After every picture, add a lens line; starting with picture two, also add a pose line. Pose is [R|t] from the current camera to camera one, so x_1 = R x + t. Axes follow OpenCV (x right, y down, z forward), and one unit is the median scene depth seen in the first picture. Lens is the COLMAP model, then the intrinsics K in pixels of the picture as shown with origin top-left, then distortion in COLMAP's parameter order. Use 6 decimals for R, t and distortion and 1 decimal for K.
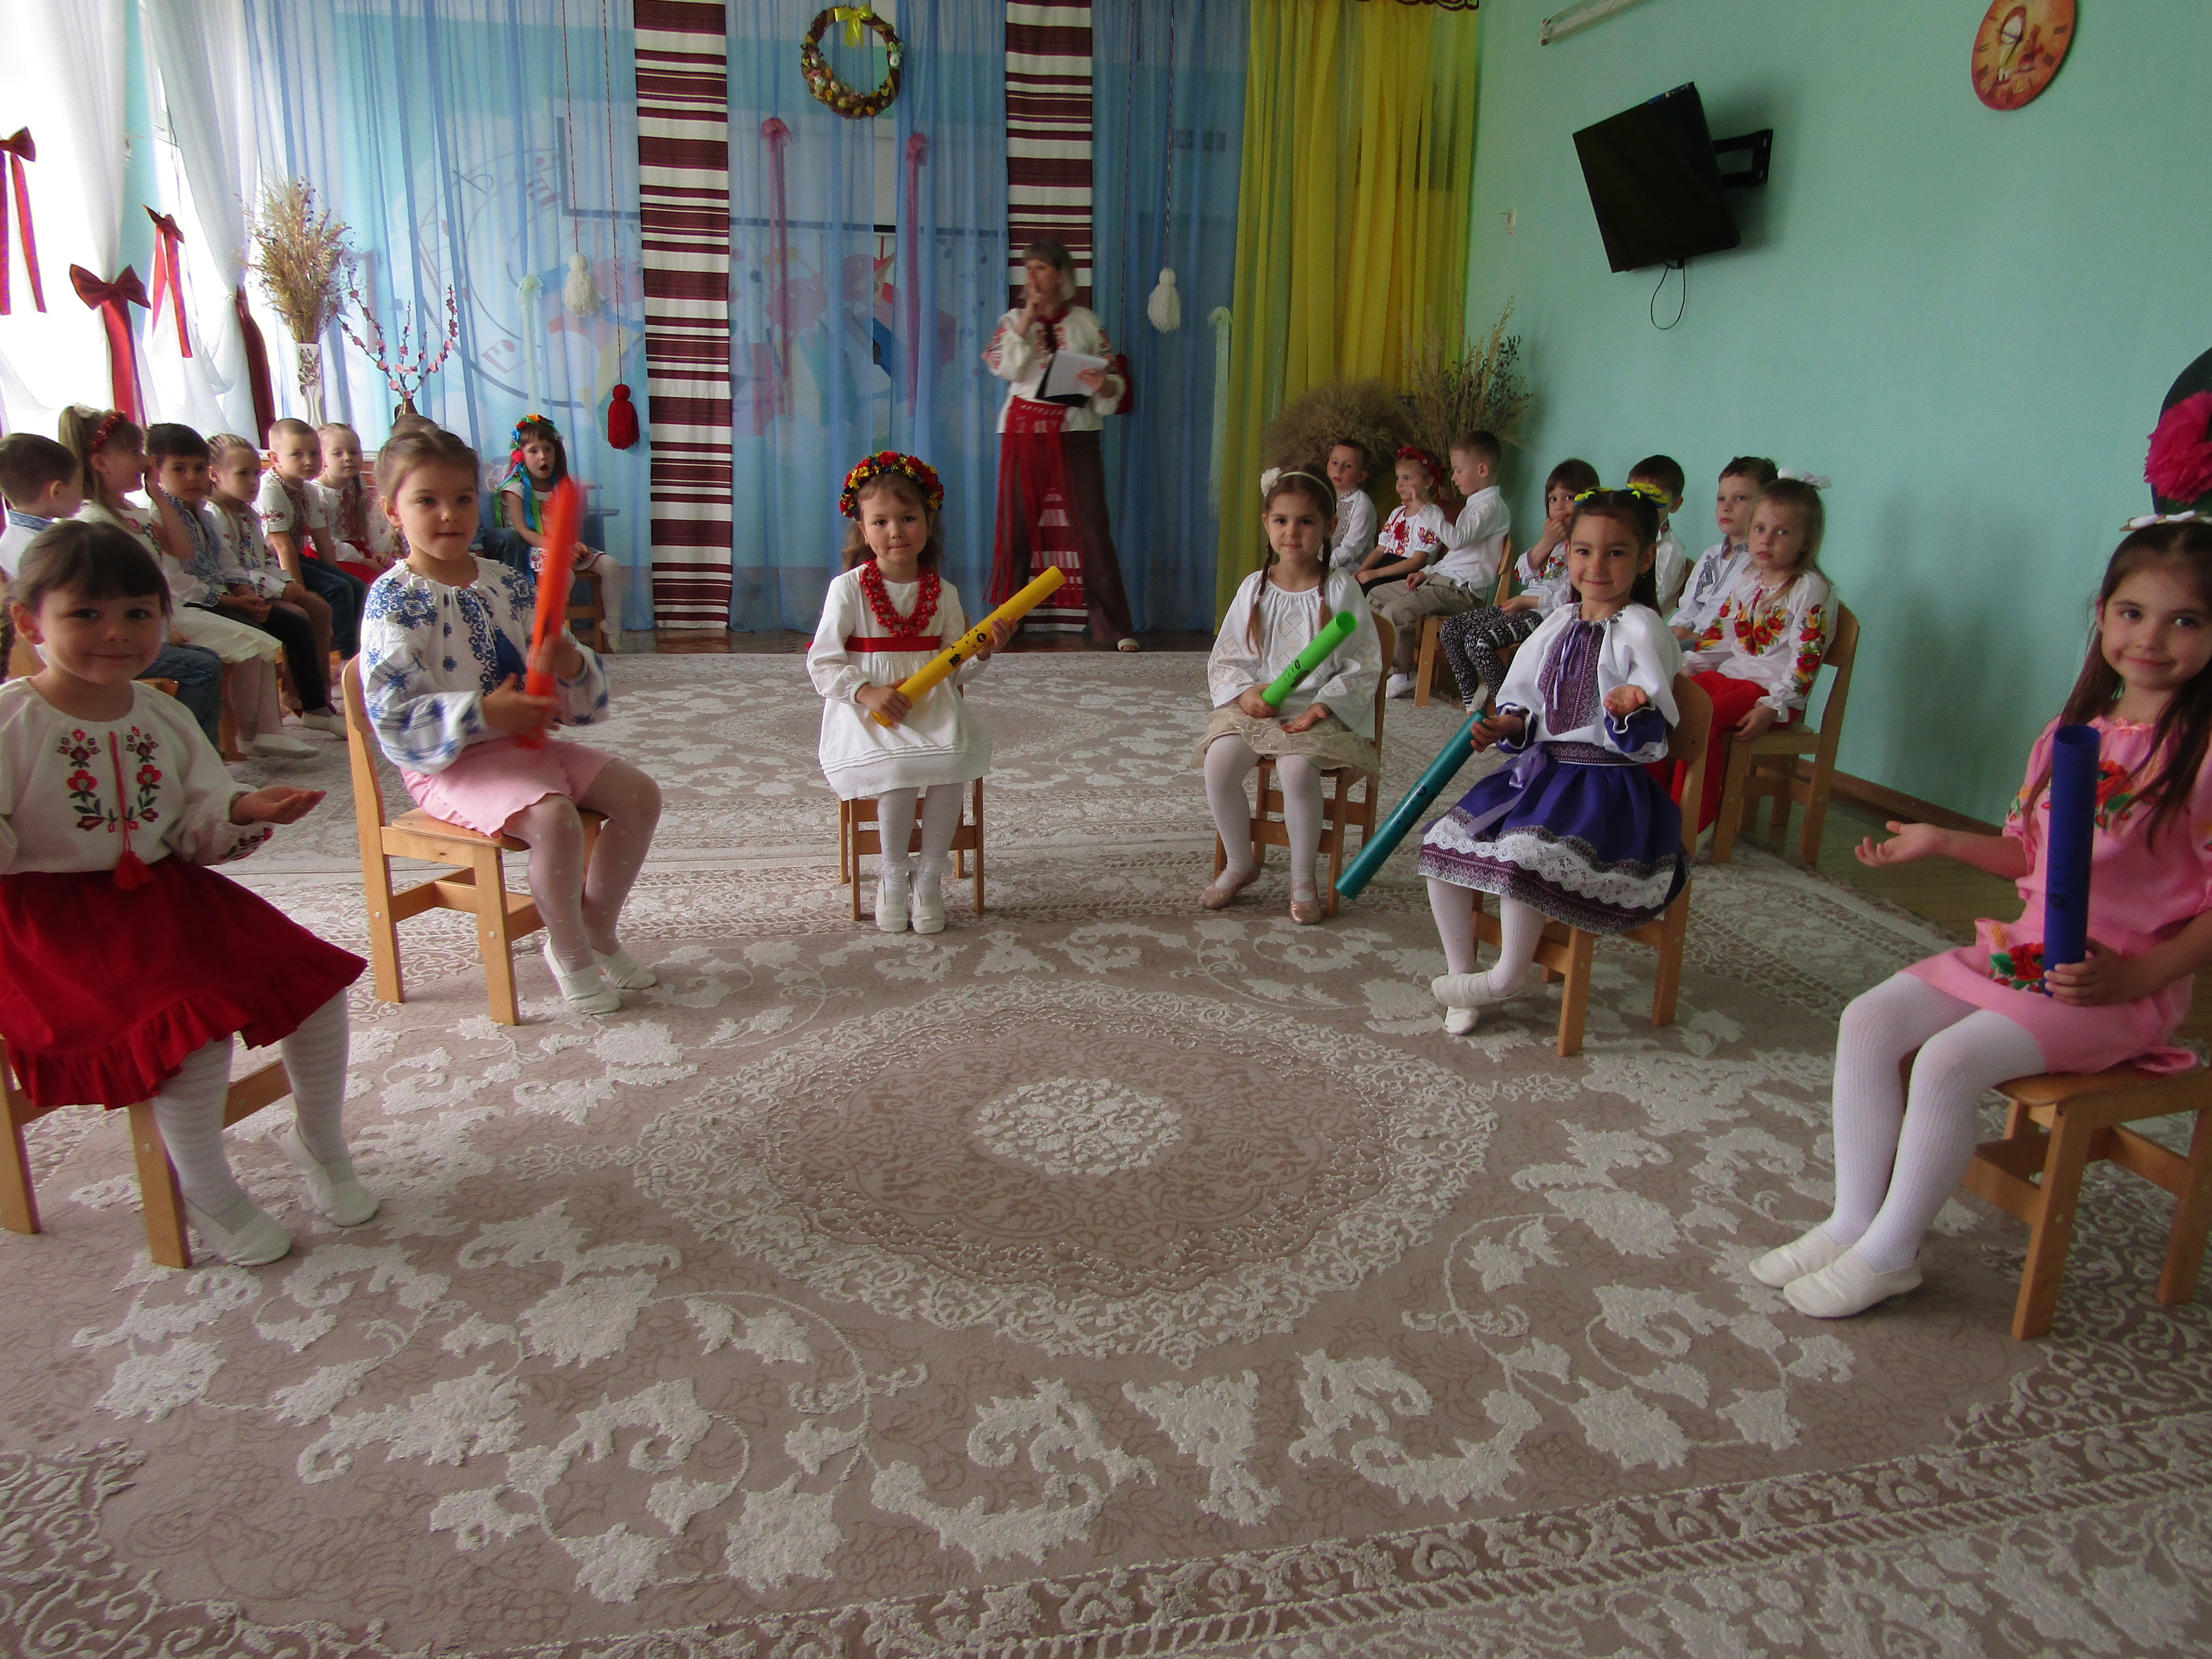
lens RADIAL K [[1556.8, 0, 1099.7], [0, 1556.8, 827.5], [0, 0, 1]] dist [-0.012460, 0.001959]
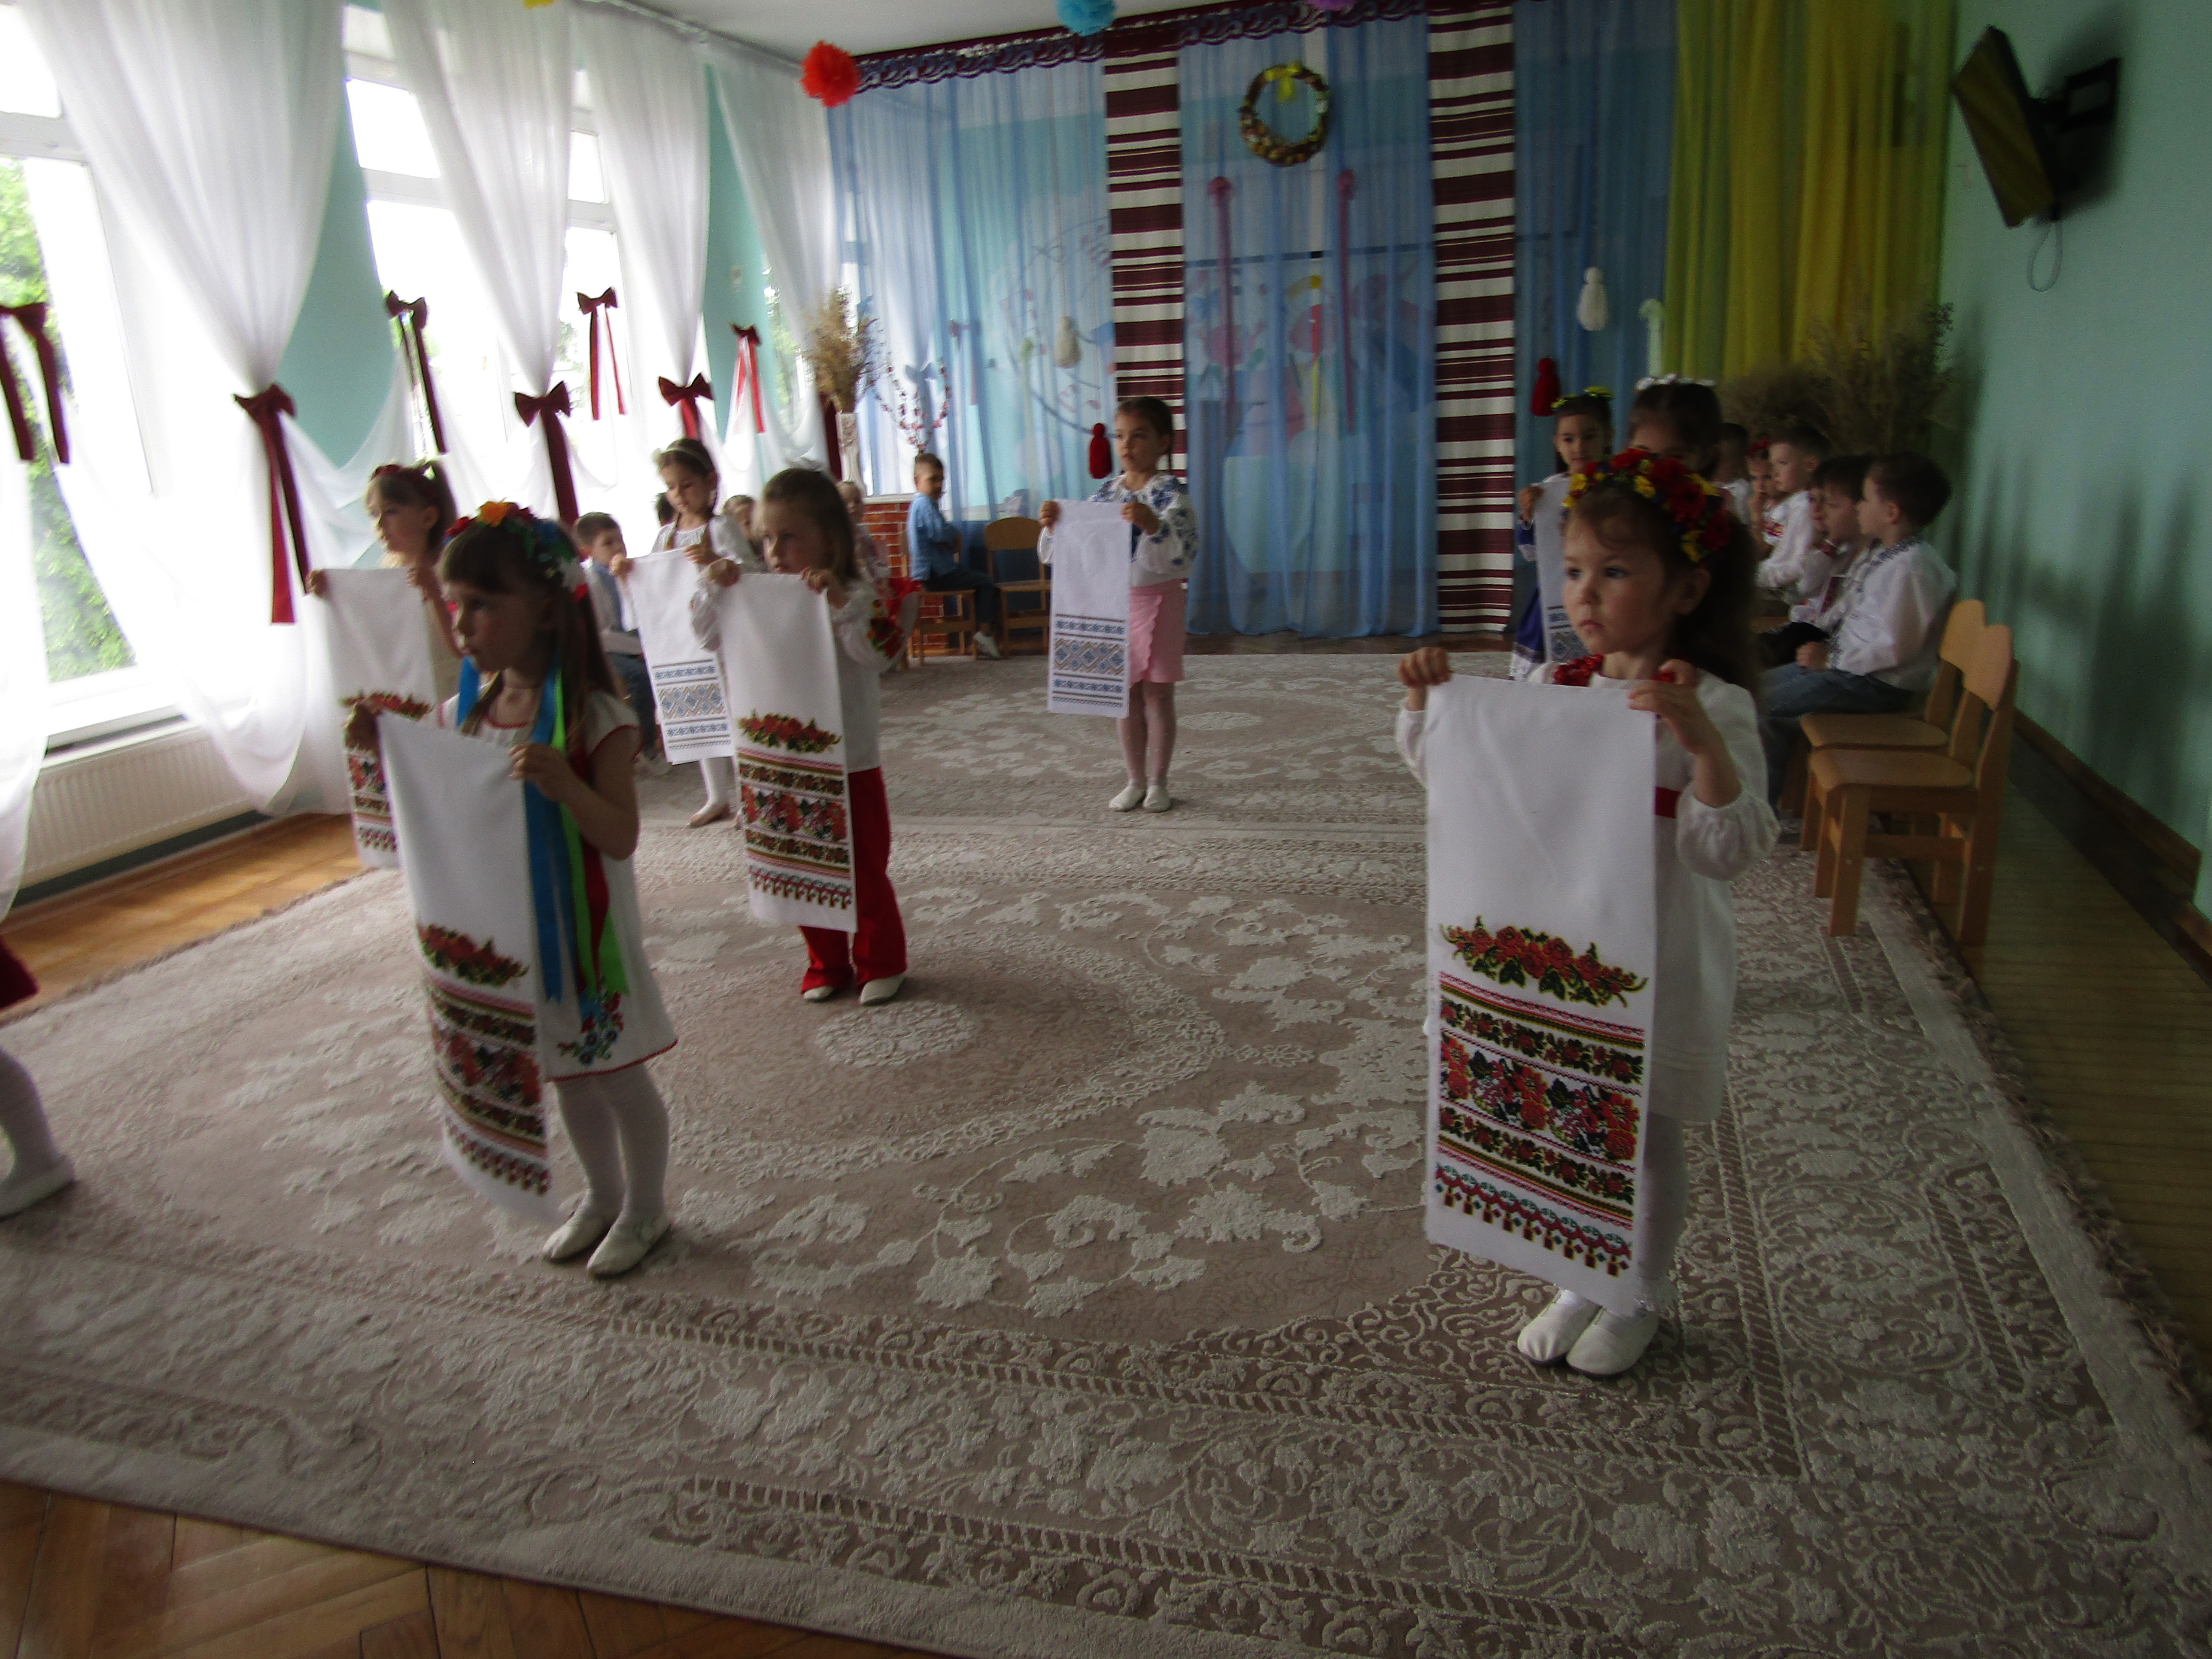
lens RADIAL K [[1556.8, 0, 1109.9], [0, 1556.8, 823.4], [0, 0, 1]] dist [-0.012460, 0.001959]
pose [[0.878932, 0.050974, -0.474215, 0.336717], [-0.049228, 0.998658, 0.016107, -0.005972], [0.474400, 0.009188, 0.880262, -0.025375]]
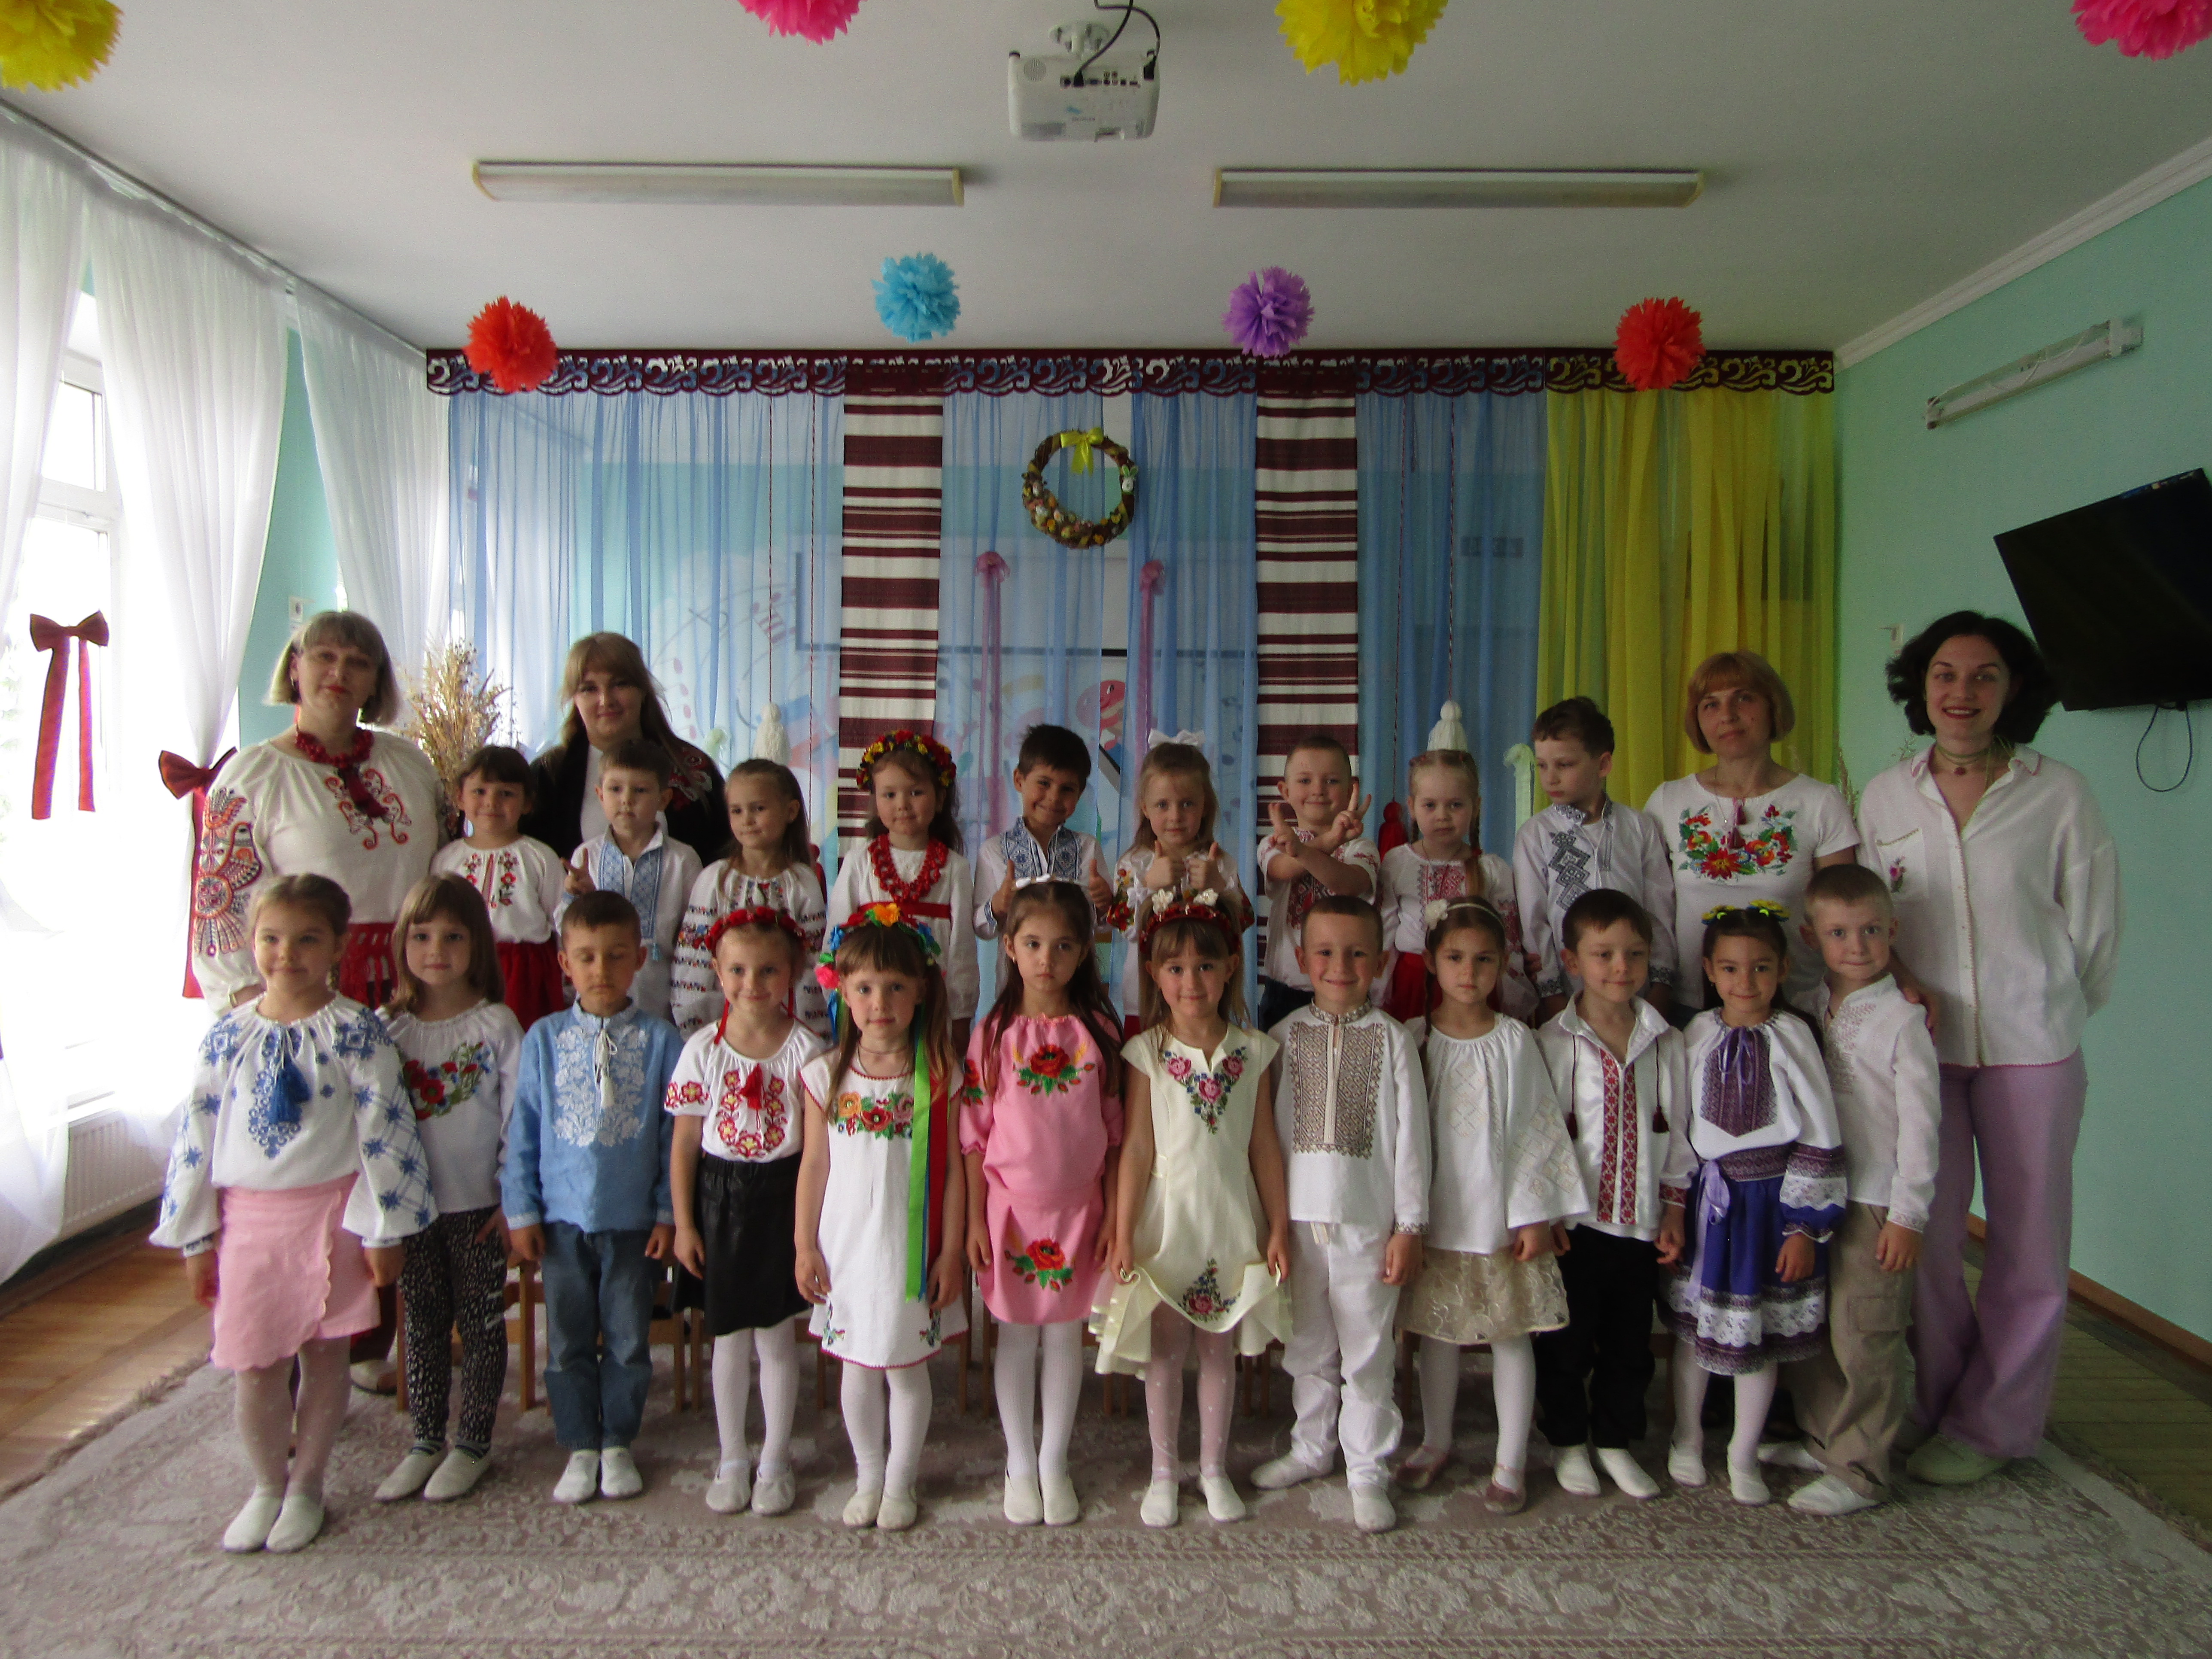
lens RADIAL K [[1556.8, 0, 1105.6], [0, 1556.8, 834.7], [0, 0, 1]] dist [-0.012460, 0.001959]
pose [[0.981463, -0.005471, -0.191572, 0.027733], [-0.037756, 0.974483, -0.221261, -0.130329], [0.187894, 0.224393, 0.956213, 0.246161]]
